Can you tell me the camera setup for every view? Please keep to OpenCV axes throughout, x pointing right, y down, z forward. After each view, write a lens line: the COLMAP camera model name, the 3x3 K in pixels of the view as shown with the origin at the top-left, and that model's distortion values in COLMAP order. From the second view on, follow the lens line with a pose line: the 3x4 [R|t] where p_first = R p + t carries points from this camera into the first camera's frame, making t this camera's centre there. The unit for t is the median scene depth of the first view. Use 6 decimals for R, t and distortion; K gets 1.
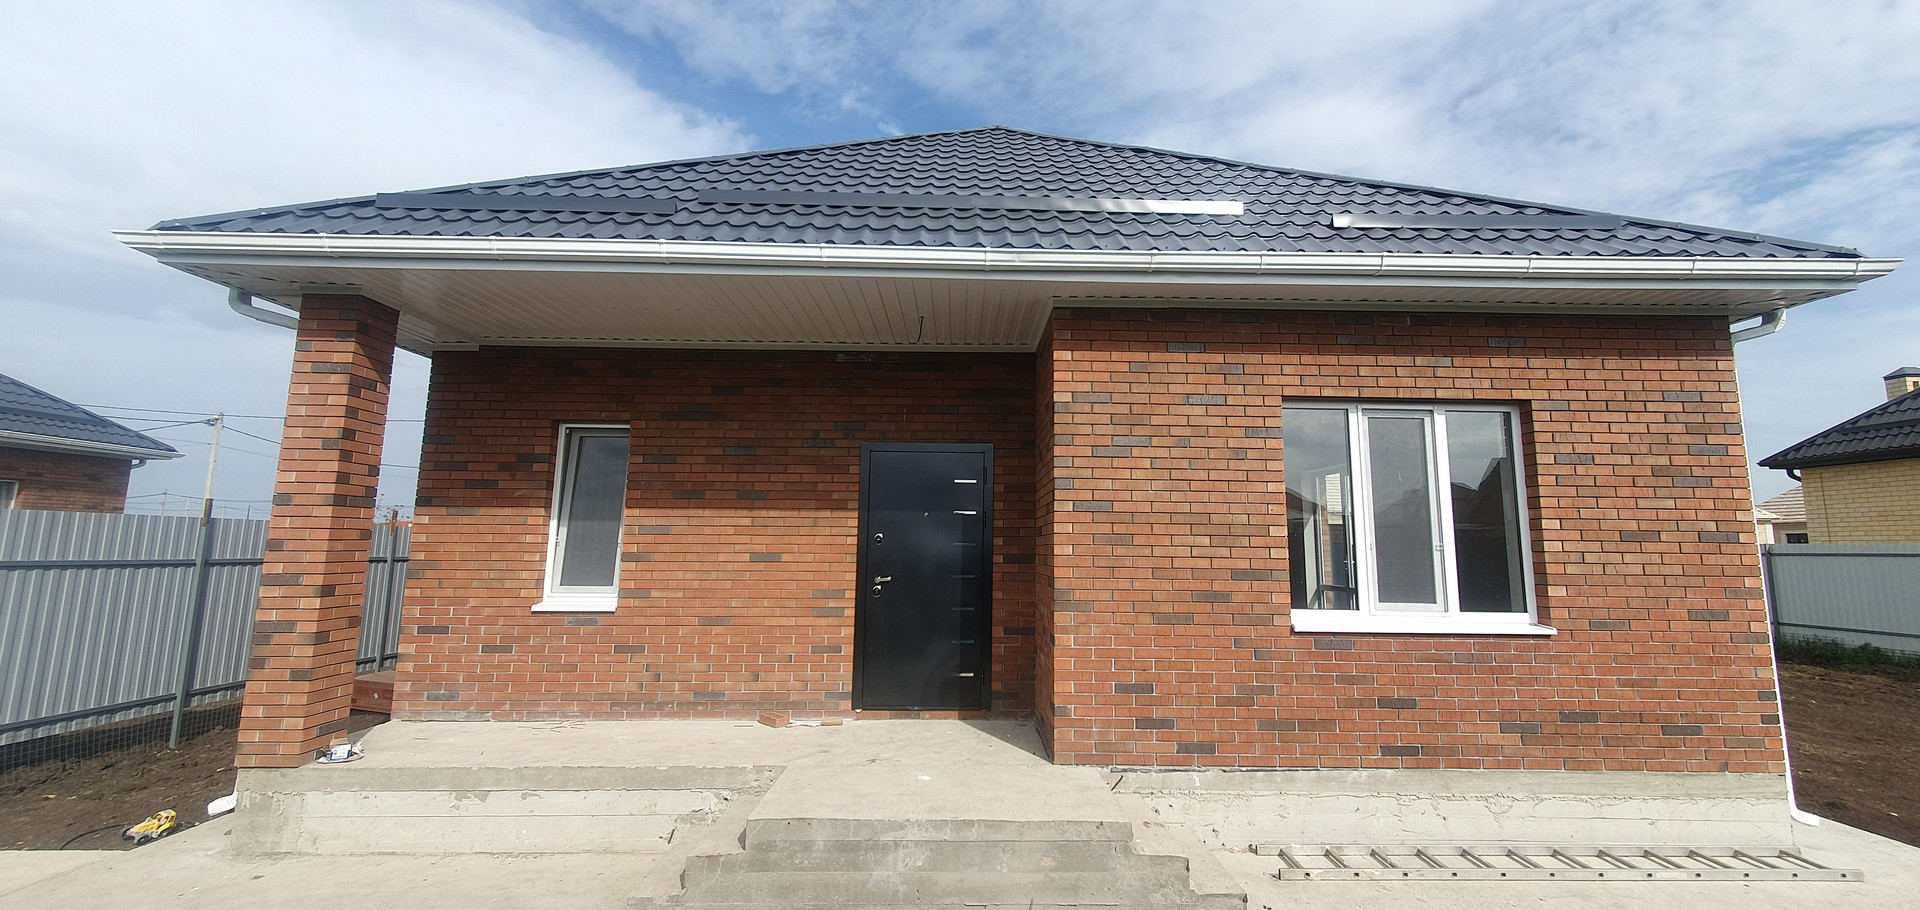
lens RADIAL K [[769.7, 0, 966.1], [0, 769.7, 447.2], [0, 0, 1]] dist [0.007441, 0.000310]
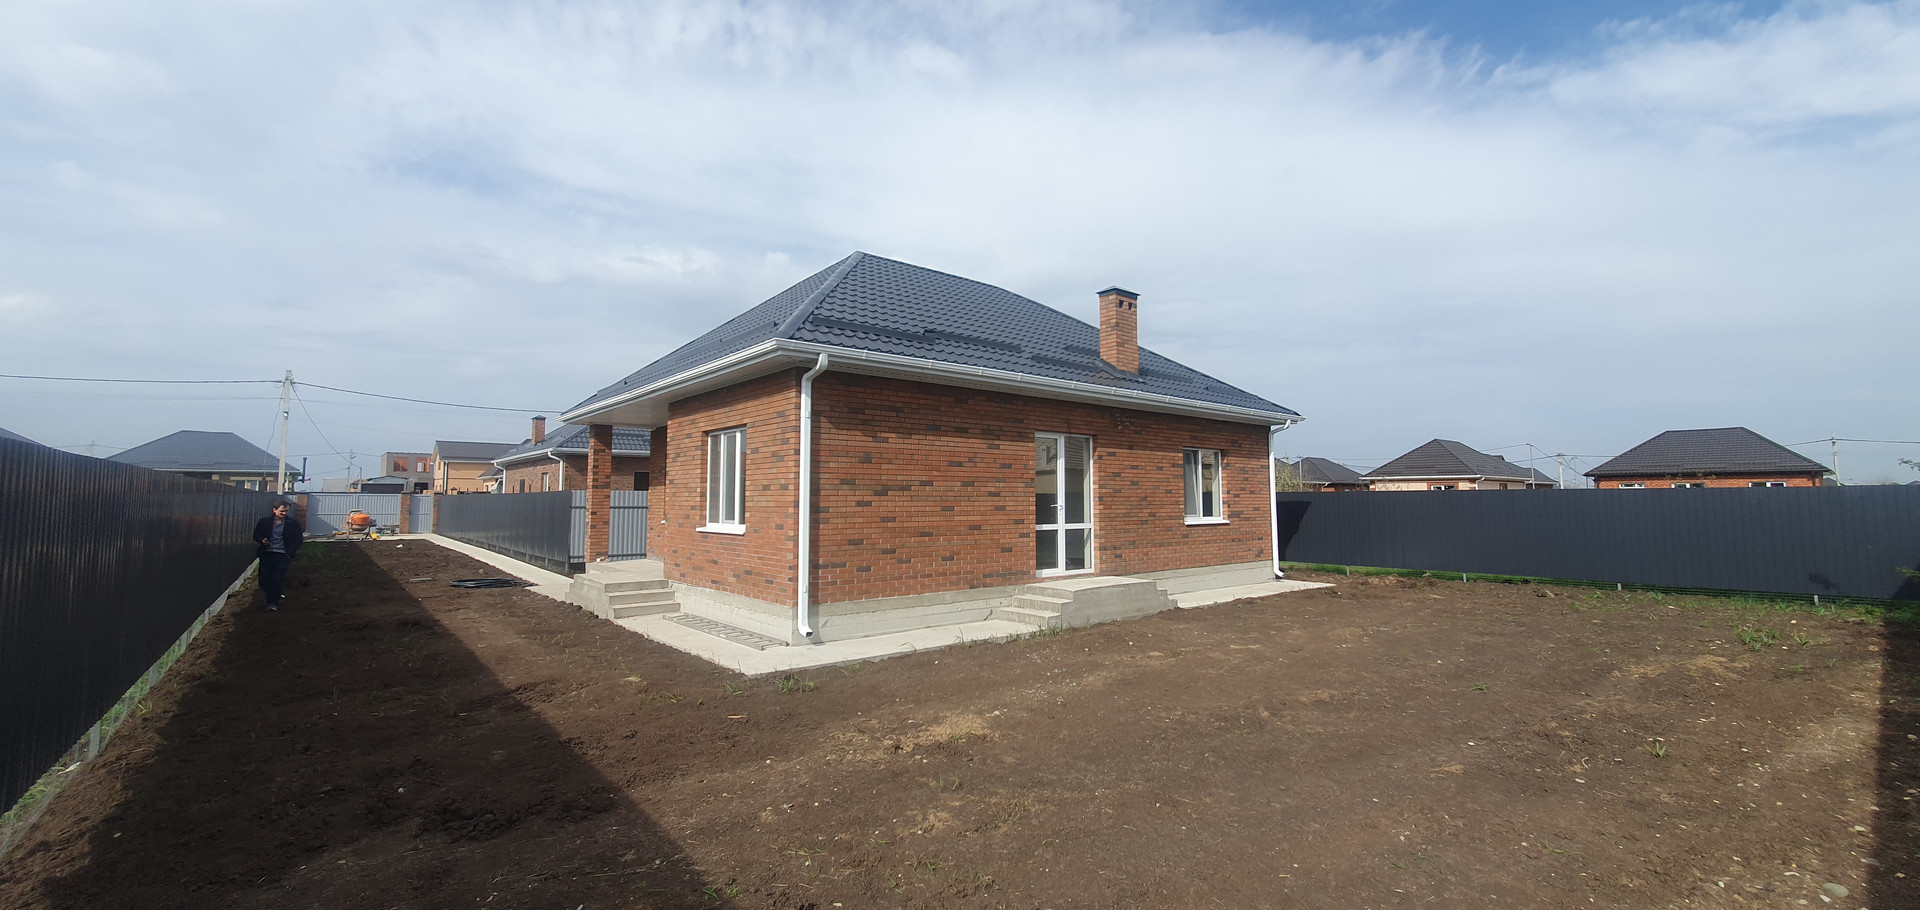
lens RADIAL K [[769.7, 0, 965.2], [0, 769.7, 453.4], [0, 0, 1]] dist [0.007441, 0.000310]
pose [[0.620944, -0.059909, -0.781562, 2.232461], [0.102771, 0.994690, 0.005405, 0.056487], [0.777089, -0.083679, 0.623804, 0.131869]]
